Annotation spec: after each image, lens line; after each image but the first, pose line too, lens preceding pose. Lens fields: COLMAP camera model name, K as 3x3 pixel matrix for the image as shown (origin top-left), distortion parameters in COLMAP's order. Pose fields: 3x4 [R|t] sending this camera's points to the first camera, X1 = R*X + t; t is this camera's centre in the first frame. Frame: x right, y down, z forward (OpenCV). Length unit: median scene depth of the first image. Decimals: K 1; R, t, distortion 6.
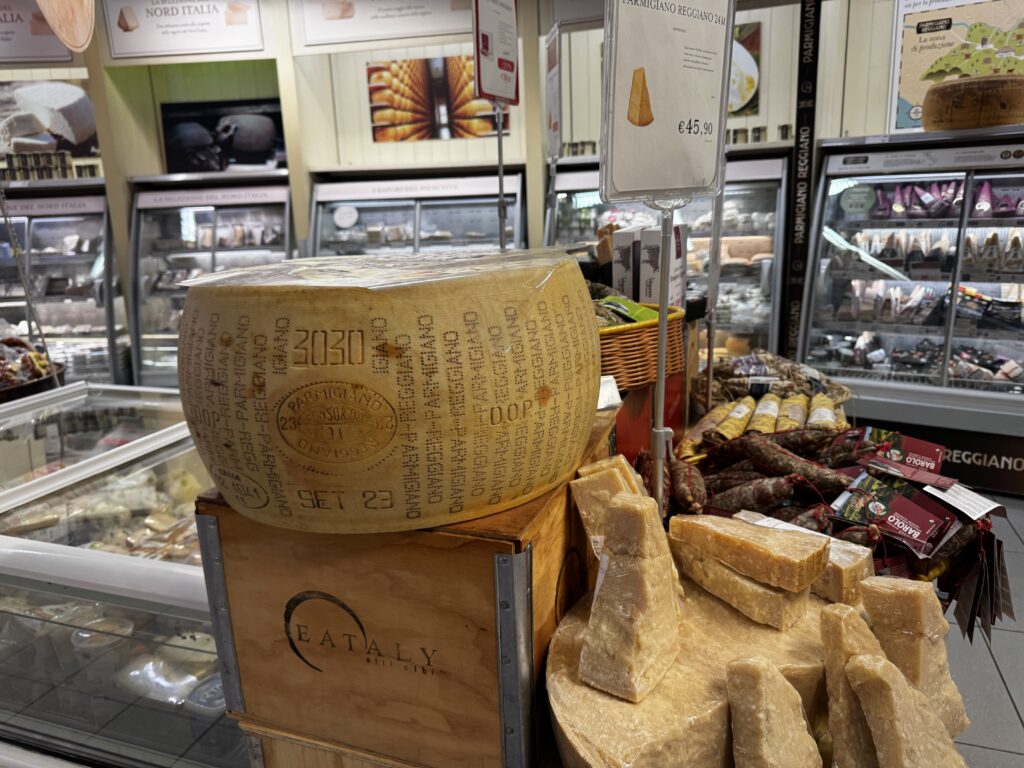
lens RADIAL K [[727.0, 0, 512.0], [0, 727.0, 384.0], [0, 0, 1]] dist [0.061772, -0.097705]
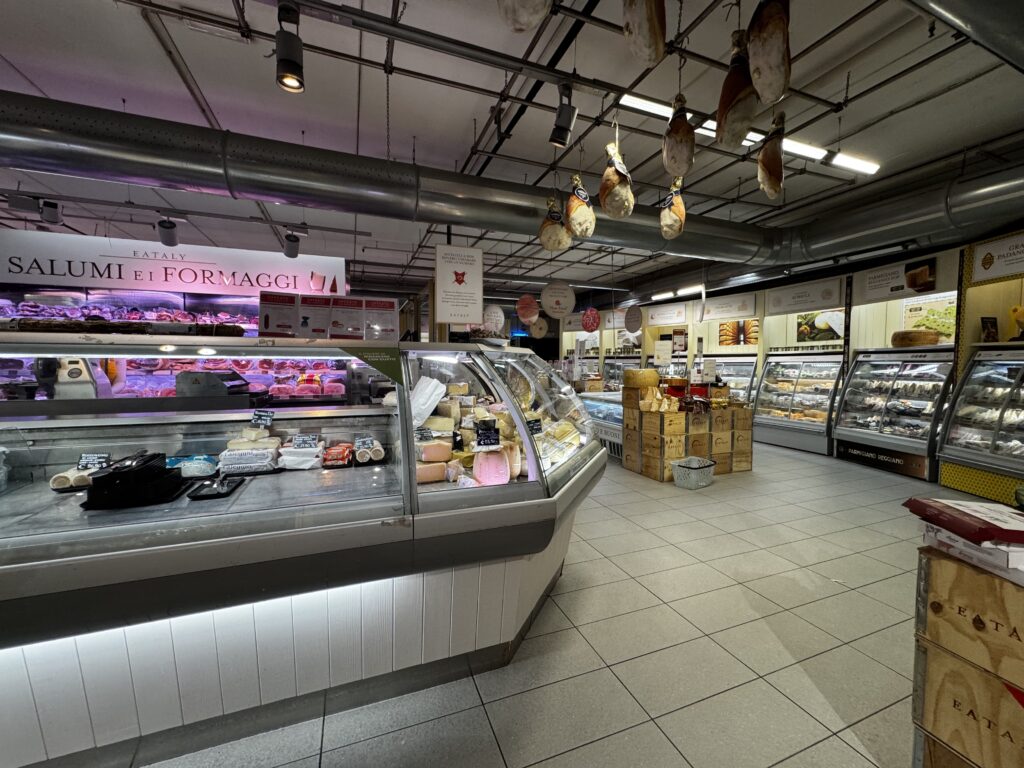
lens RADIAL K [[408.7, 0, 512.0], [0, 408.7, 384.0], [0, 0, 1]] dist [0.000823, 0.000038]
pose [[0.650887, 0.080254, -0.754921, 0.651079], [-0.215886, 0.972909, -0.082708, 0.201491], [0.727832, 0.216811, 0.650580, -0.885624]]
